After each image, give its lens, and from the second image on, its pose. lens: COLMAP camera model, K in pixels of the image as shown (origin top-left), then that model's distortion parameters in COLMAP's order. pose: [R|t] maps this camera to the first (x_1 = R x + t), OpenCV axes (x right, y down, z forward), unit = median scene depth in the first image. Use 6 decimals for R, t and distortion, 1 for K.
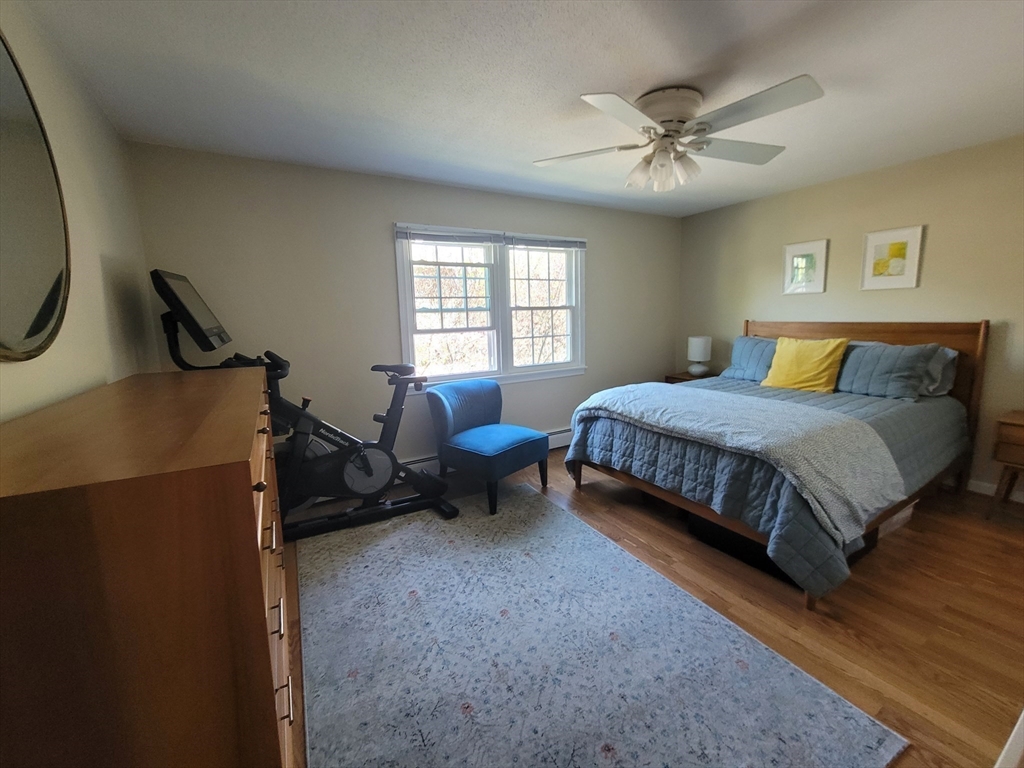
lens RADIAL K [[420.8, 0, 511.6], [0, 420.8, 377.5], [0, 0, 1]] dist [-0.007429, 0.000223]
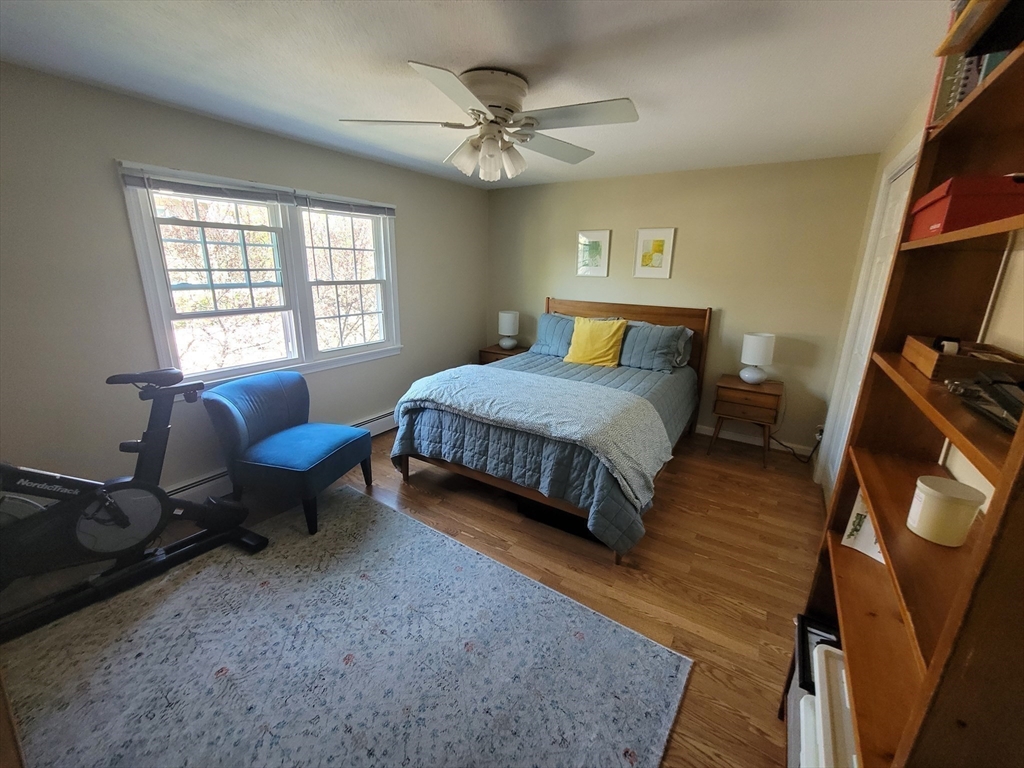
lens RADIAL K [[420.5, 0, 512.7], [0, 420.5, 379.1], [0, 0, 1]] dist [-0.007679, 0.002899]
pose [[0.892163, -0.077139, 0.445079, -0.042103], [0.026062, 0.992460, 0.119767, -0.095376], [-0.450962, -0.095252, 0.887446, 0.079617]]
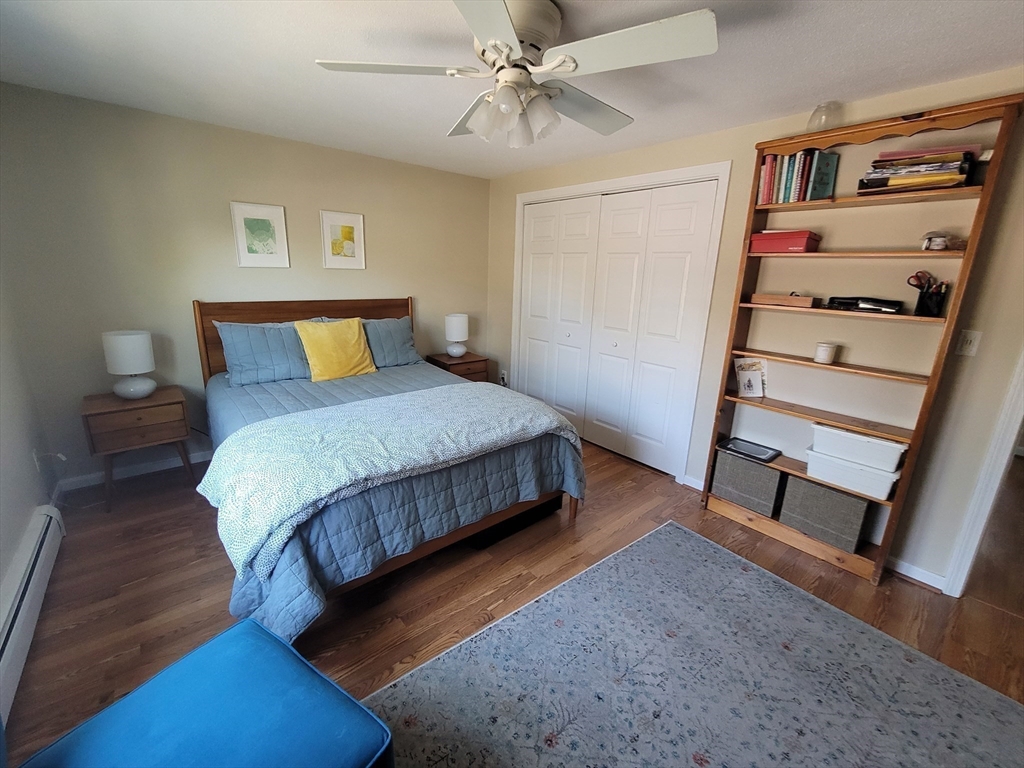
lens RADIAL K [[420.5, 0, 512.7], [0, 420.5, 379.1], [0, 0, 1]] dist [-0.007679, 0.002899]
pose [[-0.166264, -0.227034, 0.959589, -0.364524], [0.120524, 0.961159, 0.248288, -0.194588], [-0.978688, 0.156935, -0.132443, 0.963103]]
